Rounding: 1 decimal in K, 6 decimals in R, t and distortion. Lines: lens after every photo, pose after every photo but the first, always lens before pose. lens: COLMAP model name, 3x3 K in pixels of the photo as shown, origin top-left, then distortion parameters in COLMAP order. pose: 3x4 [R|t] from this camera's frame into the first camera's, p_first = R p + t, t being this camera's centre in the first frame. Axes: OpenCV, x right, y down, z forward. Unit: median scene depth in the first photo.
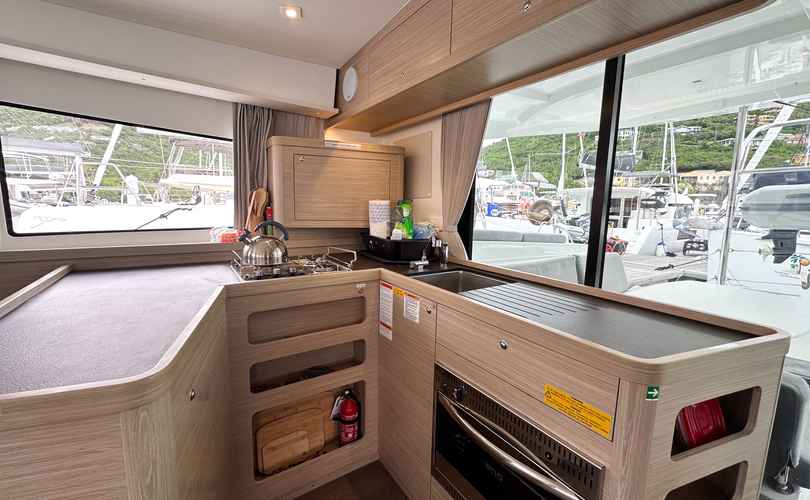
lens RADIAL K [[327.2, 0, 405.0], [0, 327.2, 250.0], [0, 0, 1]] dist [-0.001412, -0.000080]
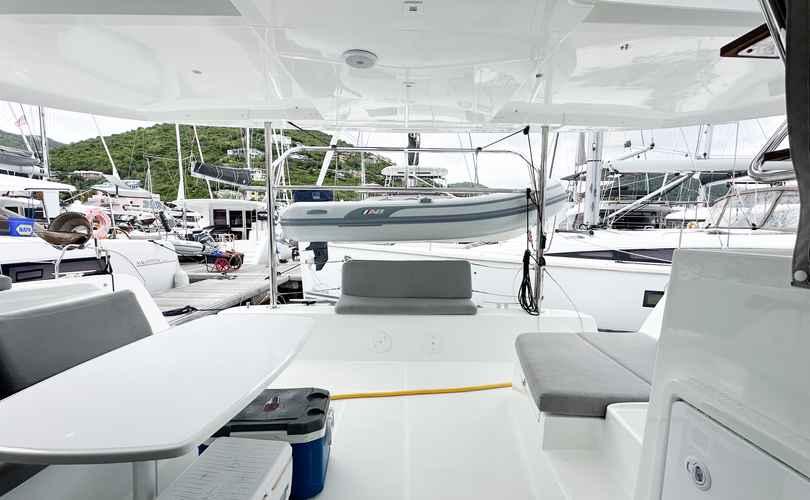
lens RADIAL K [[327.2, 0, 405.0], [0, 327.2, 250.0], [0, 0, 1]] dist [-0.001412, -0.000080]
pose [[0.540799, -0.082135, 0.837132, 0.100985], [0.110907, 0.993495, 0.025829, -0.007505], [-0.833808, 0.078876, 0.546390, 0.034051]]
